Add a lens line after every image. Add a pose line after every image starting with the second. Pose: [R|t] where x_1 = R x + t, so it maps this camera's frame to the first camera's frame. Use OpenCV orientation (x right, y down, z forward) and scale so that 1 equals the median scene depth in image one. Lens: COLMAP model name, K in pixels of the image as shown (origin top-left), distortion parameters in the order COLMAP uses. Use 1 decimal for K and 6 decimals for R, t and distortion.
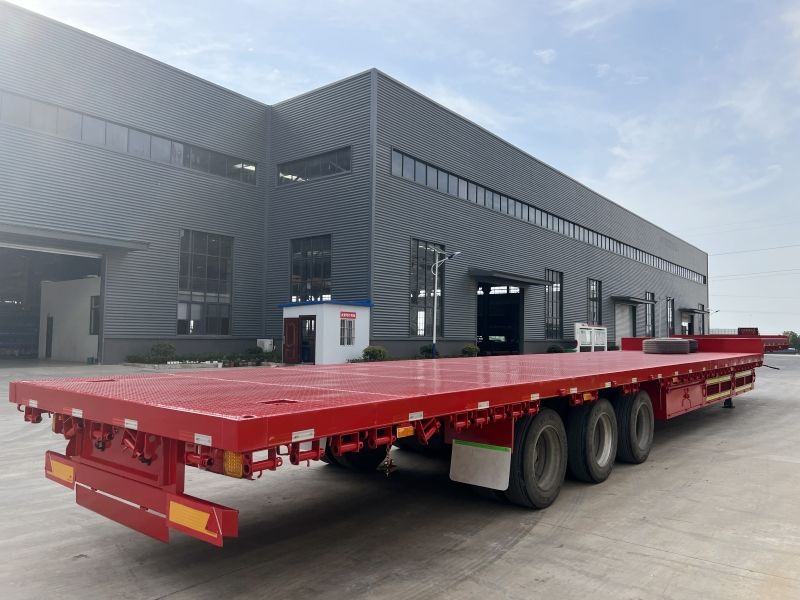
lens RADIAL K [[592.2, 0, 400.0], [0, 592.2, 300.0], [0, 0, 1]] dist [0.010778, -0.006716]
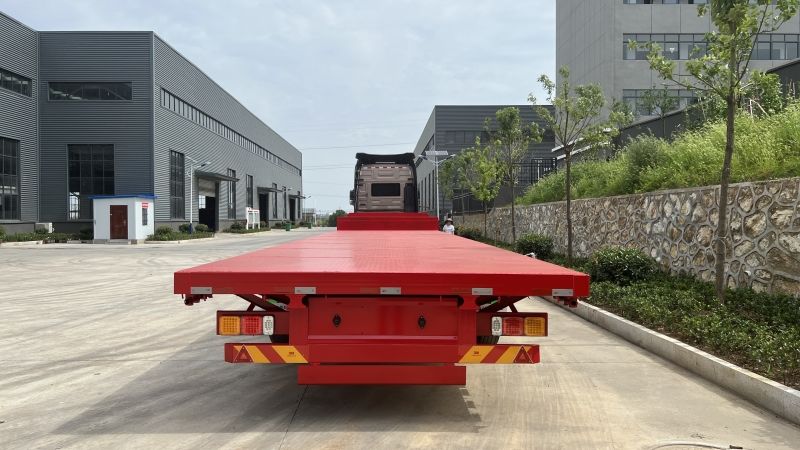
lens RADIAL K [[604.0, 0, 400.0], [0, 604.0, 225.0], [0, 0, 1]] dist [0.004811, 0.002446]
pose [[0.765574, -0.021936, 0.642974, -0.488097], [-0.027422, 0.997398, 0.066679, -0.036313], [-0.642764, -0.068679, 0.762980, -0.477107]]
